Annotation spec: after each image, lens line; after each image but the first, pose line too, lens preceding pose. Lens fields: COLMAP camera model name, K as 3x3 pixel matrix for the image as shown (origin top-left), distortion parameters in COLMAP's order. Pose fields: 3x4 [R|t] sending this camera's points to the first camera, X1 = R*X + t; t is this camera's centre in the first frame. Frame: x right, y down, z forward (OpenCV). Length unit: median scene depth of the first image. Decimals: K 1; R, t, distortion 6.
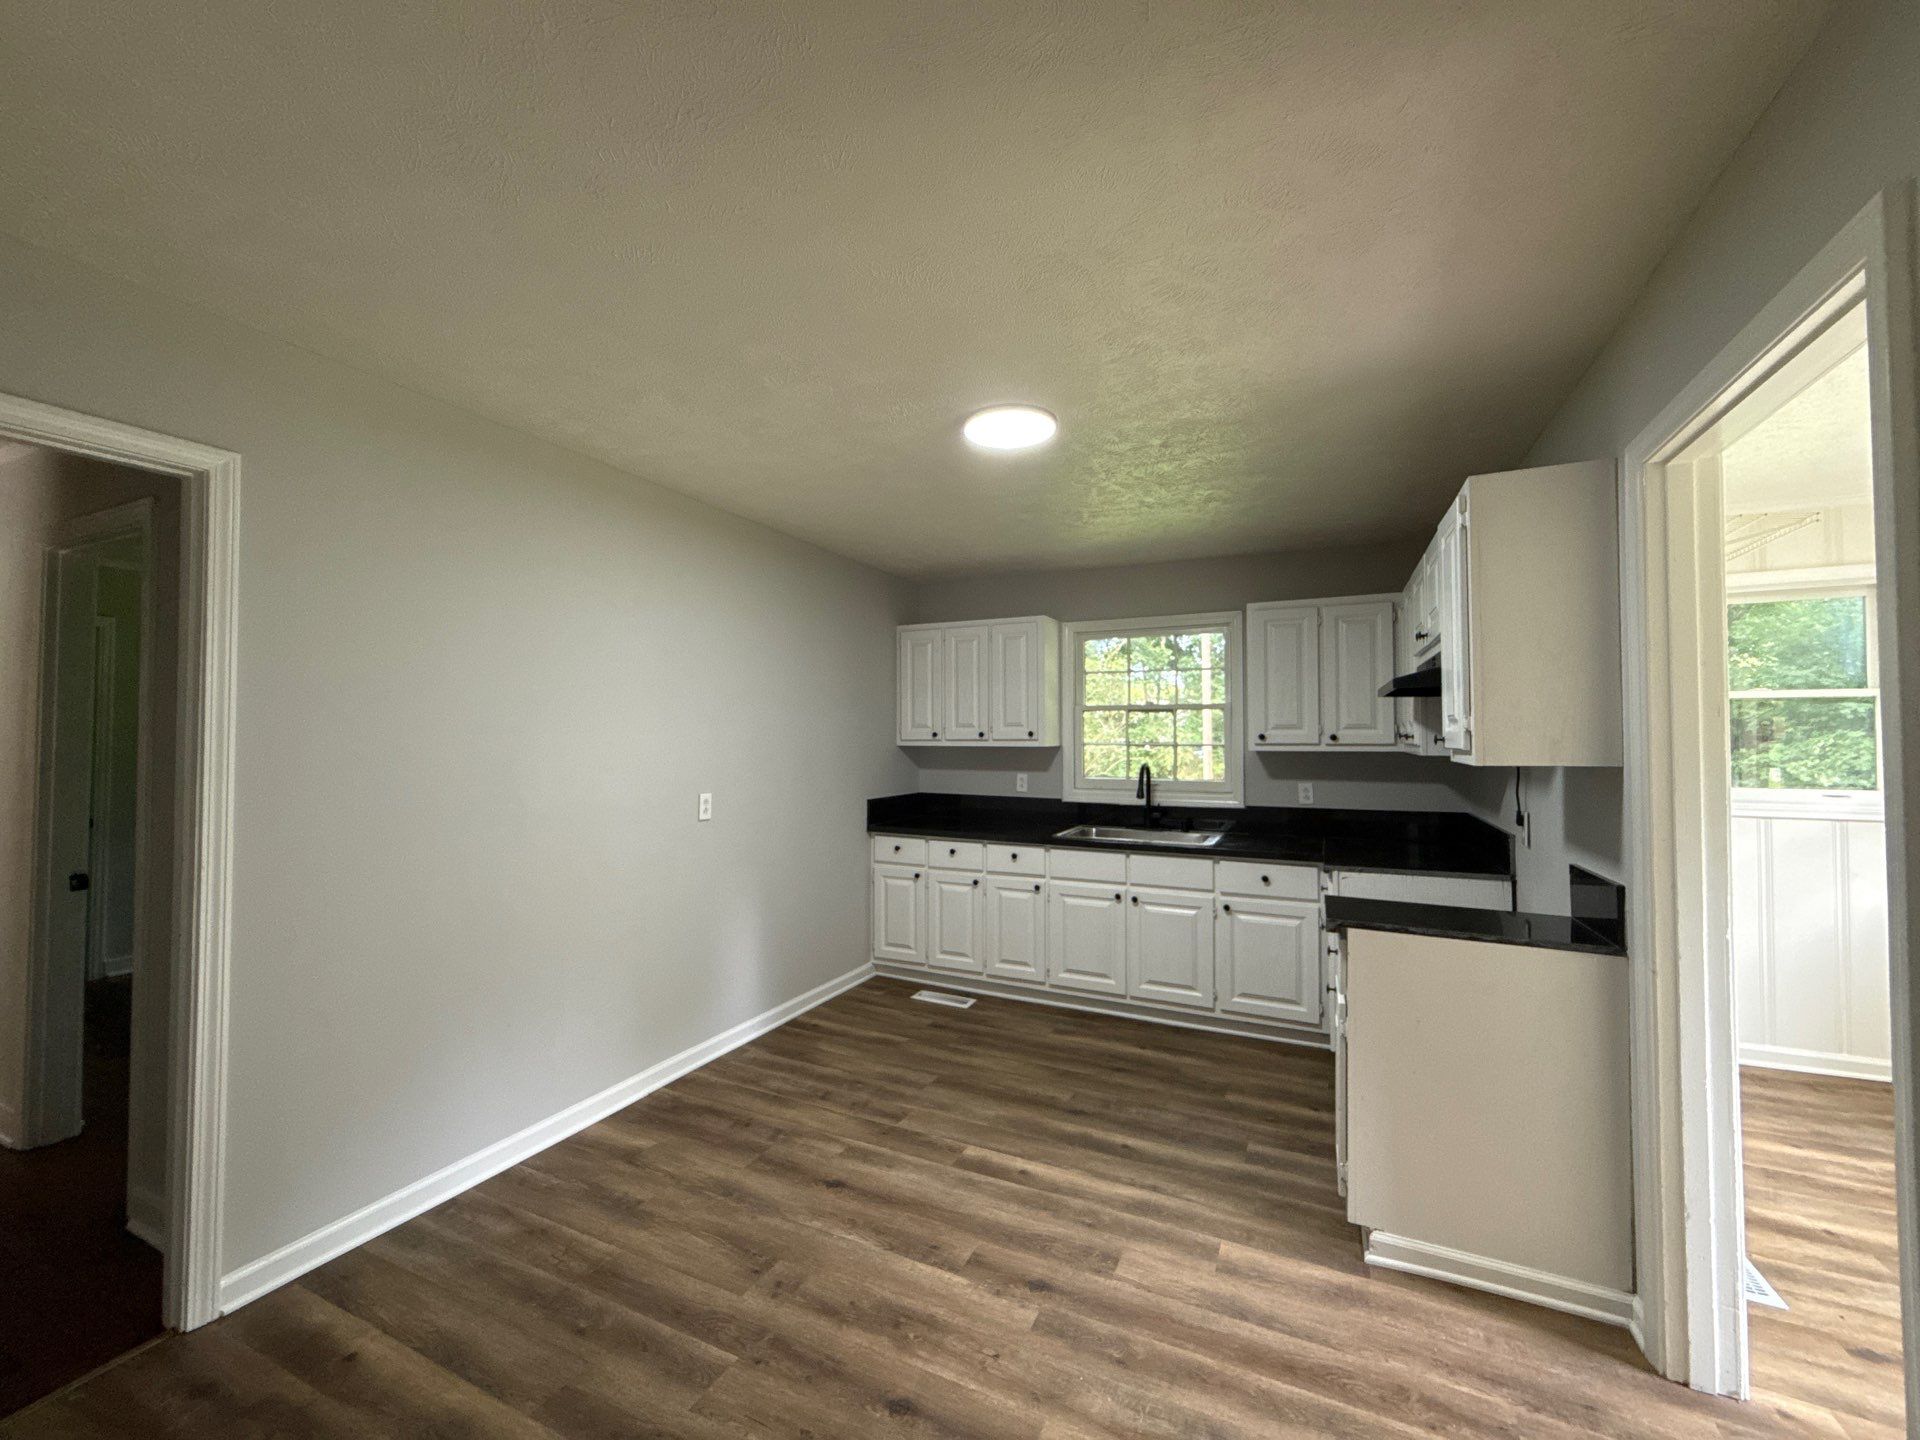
lens RADIAL K [[759.4, 0, 953.4], [0, 759.4, 720.2], [0, 0, 1]] dist [0.001147, 0.000244]
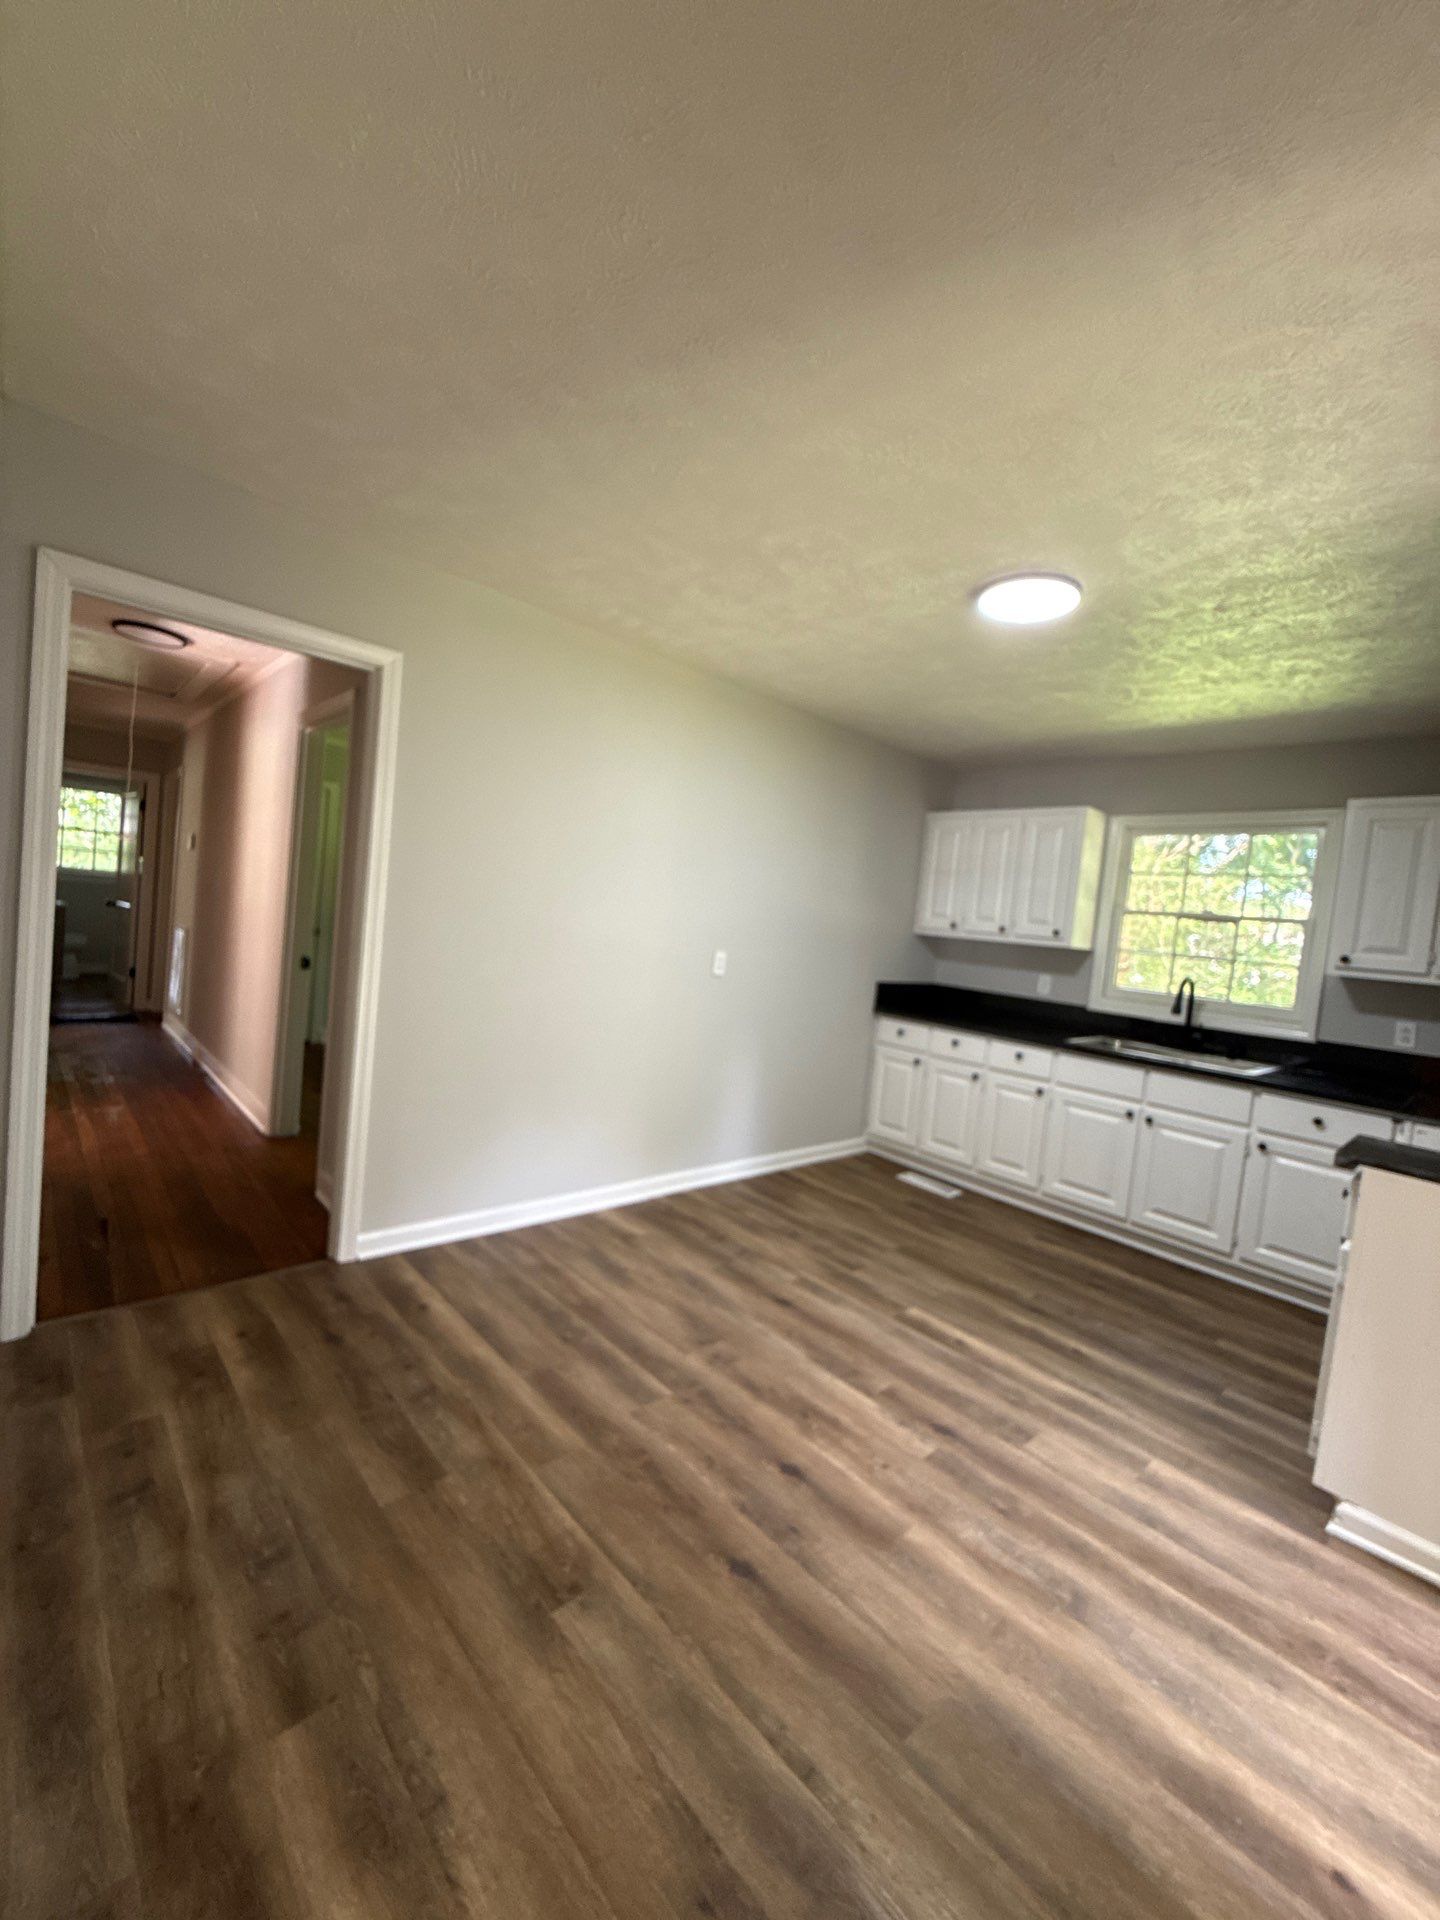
lens RADIAL K [[762.4, 0, 720.0], [0, 762.4, 960.0], [0, 0, 1]] dist [0.000861, 0.000029]
pose [[0.926939, 0.109260, -0.358951, 0.086786], [-0.088292, 0.993316, 0.074353, 0.027017], [0.364676, -0.037228, 0.930390, -0.050401]]
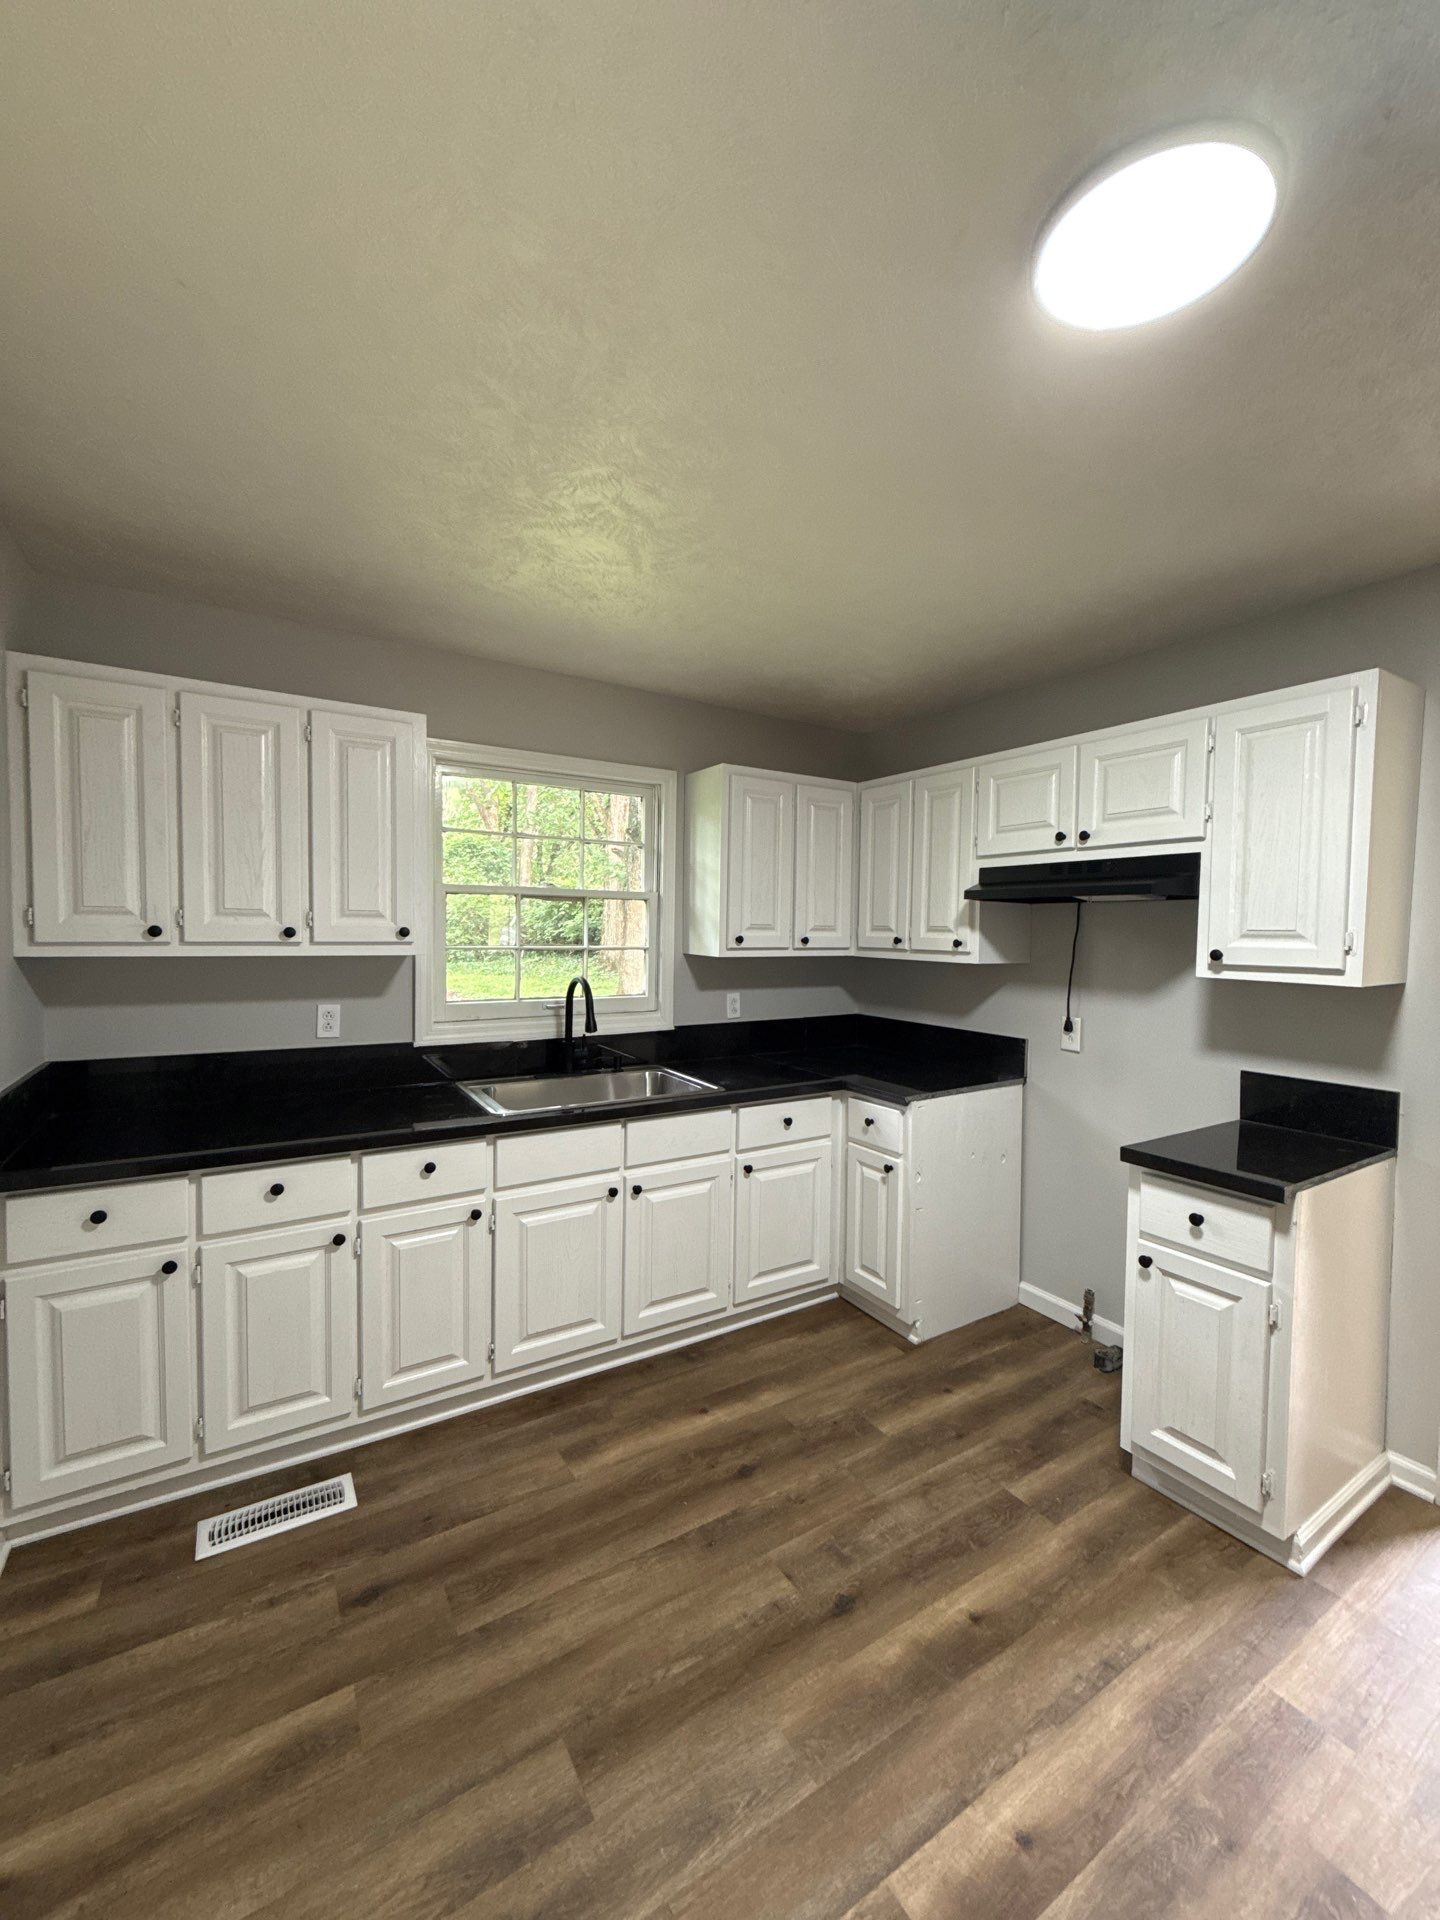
lens RADIAL K [[762.4, 0, 720.0], [0, 762.4, 960.0], [0, 0, 1]] dist [0.000861, 0.000029]
pose [[0.539911, -0.027387, 0.841277, -0.344910], [-0.033170, 0.998002, 0.053776, 0.001943], [-0.841068, -0.056939, 0.537924, 0.769273]]
